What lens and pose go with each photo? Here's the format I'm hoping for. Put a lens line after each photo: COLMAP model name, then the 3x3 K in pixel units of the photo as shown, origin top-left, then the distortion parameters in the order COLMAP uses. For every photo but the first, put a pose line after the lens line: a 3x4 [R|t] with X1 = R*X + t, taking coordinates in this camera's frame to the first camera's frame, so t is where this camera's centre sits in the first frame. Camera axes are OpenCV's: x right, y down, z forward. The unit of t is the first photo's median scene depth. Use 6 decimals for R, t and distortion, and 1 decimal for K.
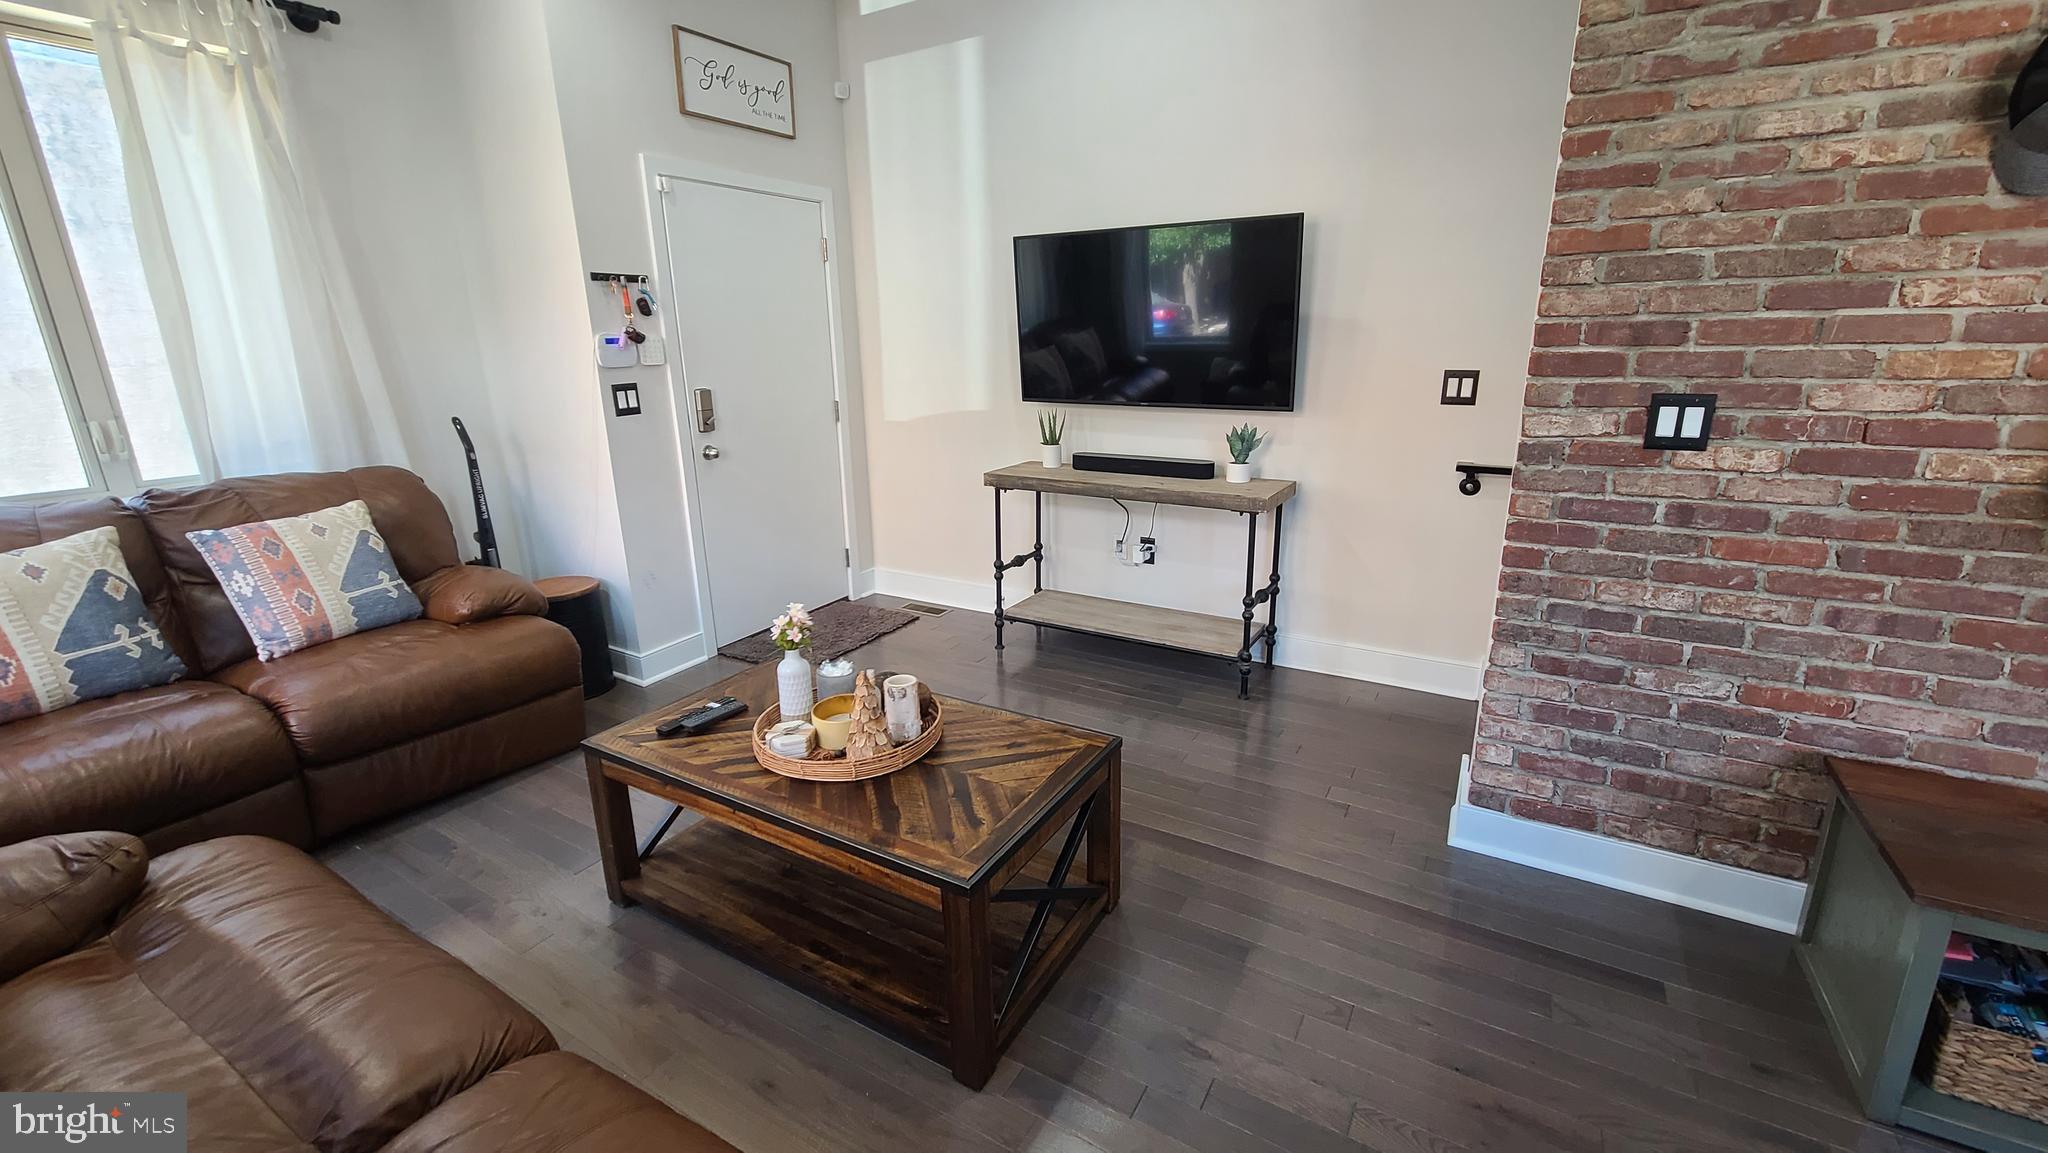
lens RADIAL K [[838.4, 0, 1018.5], [0, 838.4, 566.8], [0, 0, 1]] dist [-0.006568, 0.001665]
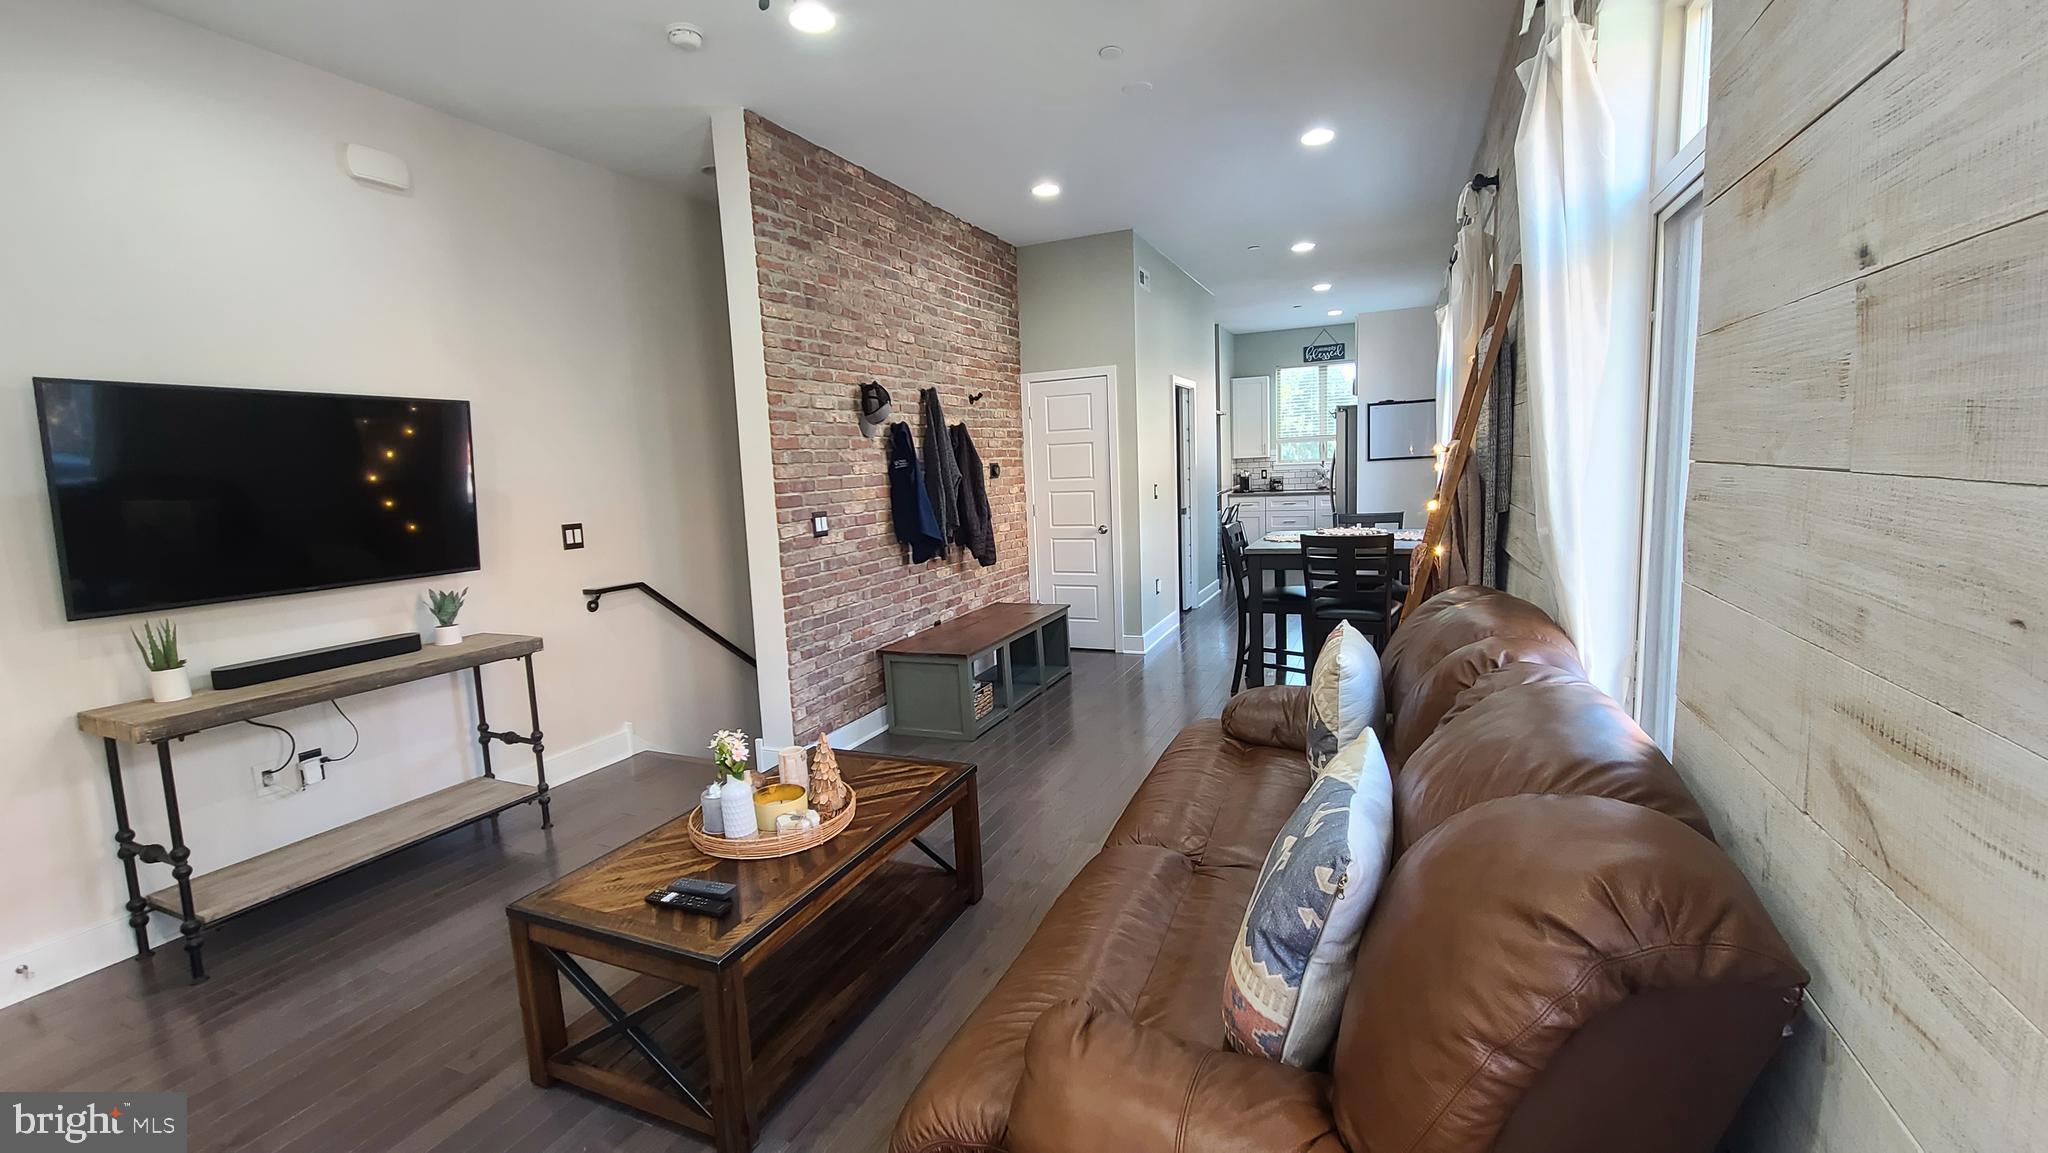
lens RADIAL K [[838.4, 0, 1013.2], [0, 838.4, 560.9], [0, 0, 1]] dist [-0.006568, 0.001665]
pose [[-0.119518, -0.085396, 0.989153, -1.300348], [0.313204, 0.942177, 0.119184, -0.164783], [-0.942135, 0.324052, -0.085860, 0.653190]]
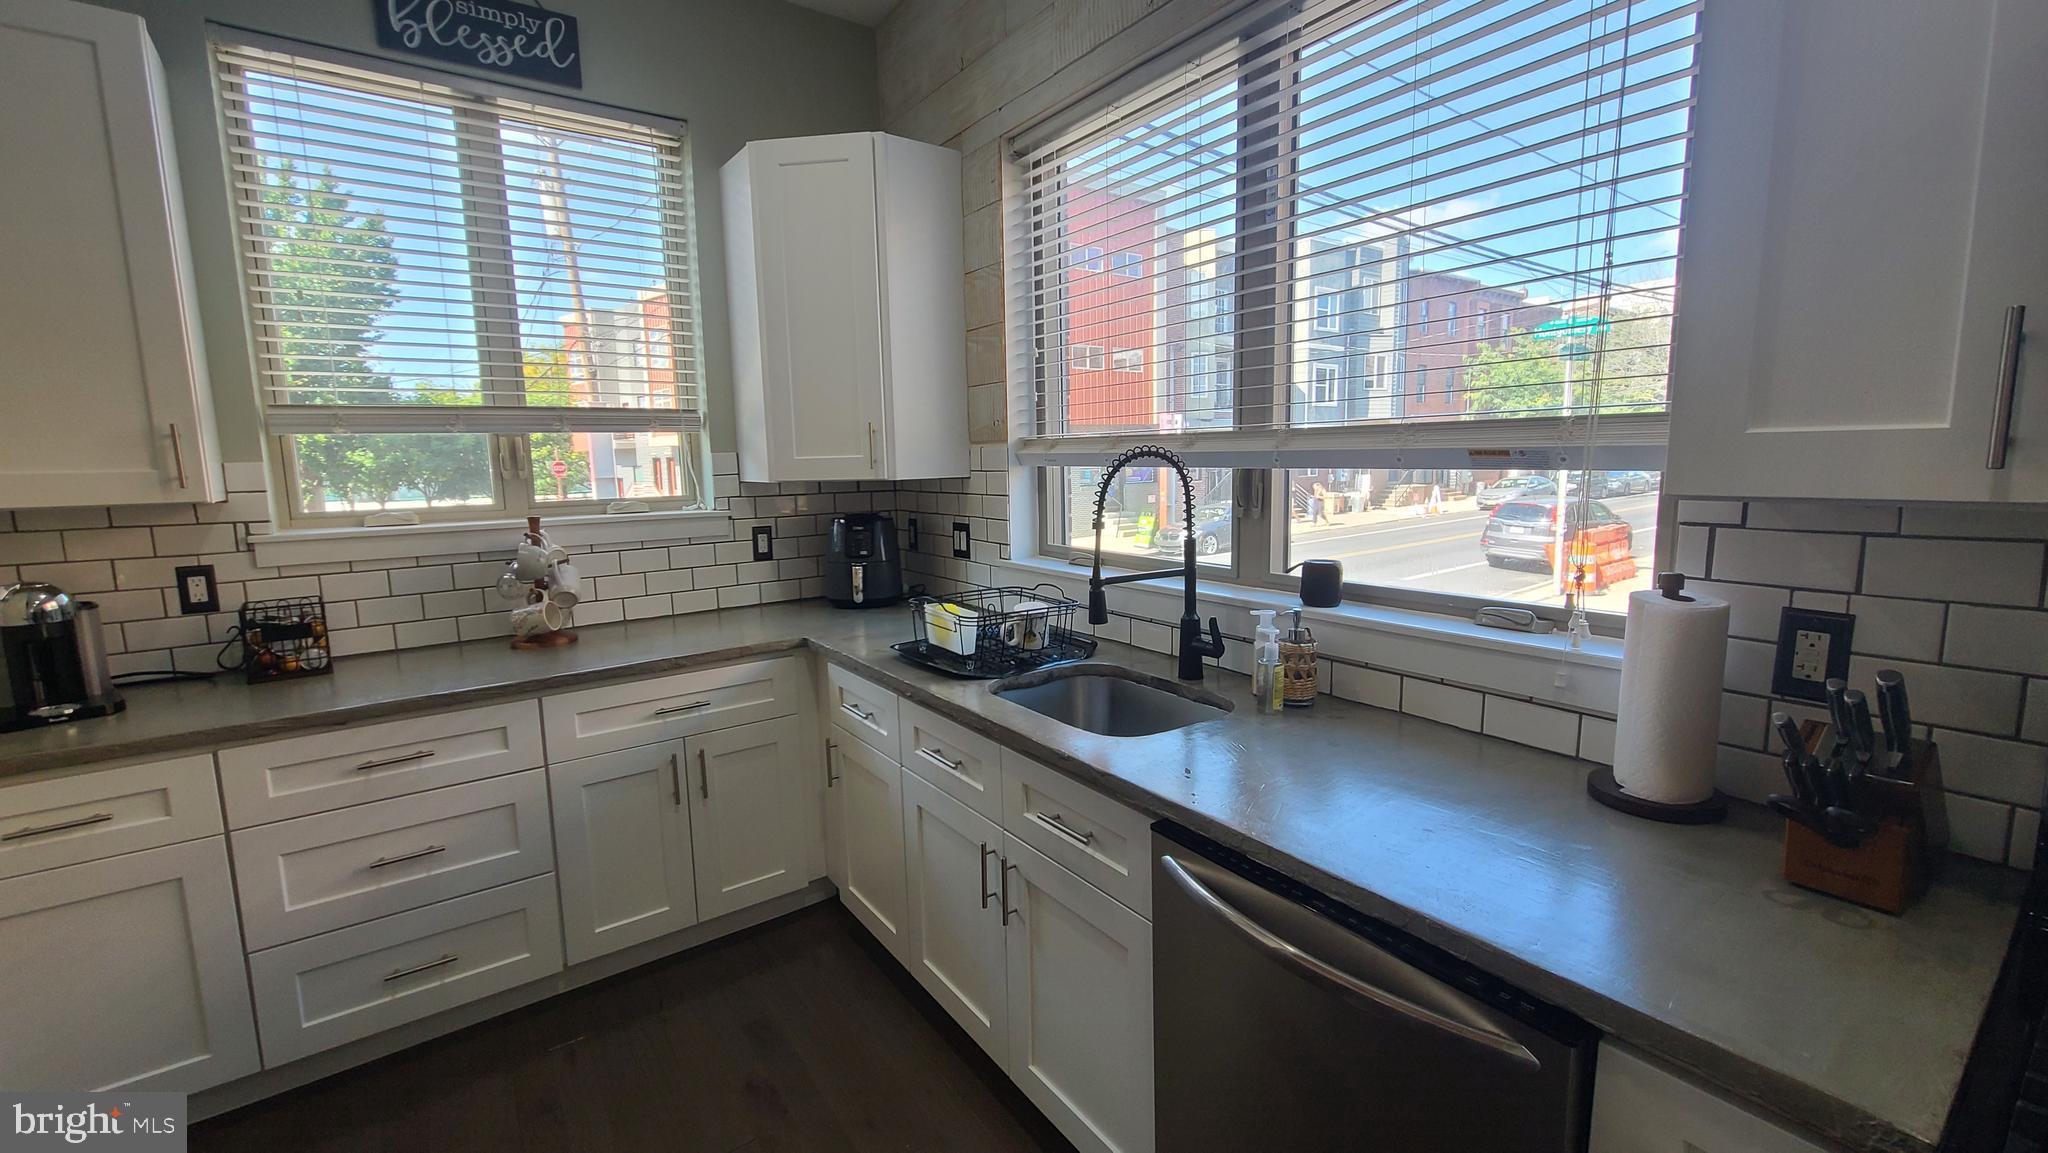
lens RADIAL K [[838.4, 0, 1016.5], [0, 838.4, 568.6], [0, 0, 1]] dist [-0.006568, 0.001665]
pose [[-0.913626, -0.012029, 0.406377, 2.567448], [0.148603, 0.920517, 0.361340, 0.215346], [-0.378423, 0.390518, -0.839221, -1.050631]]
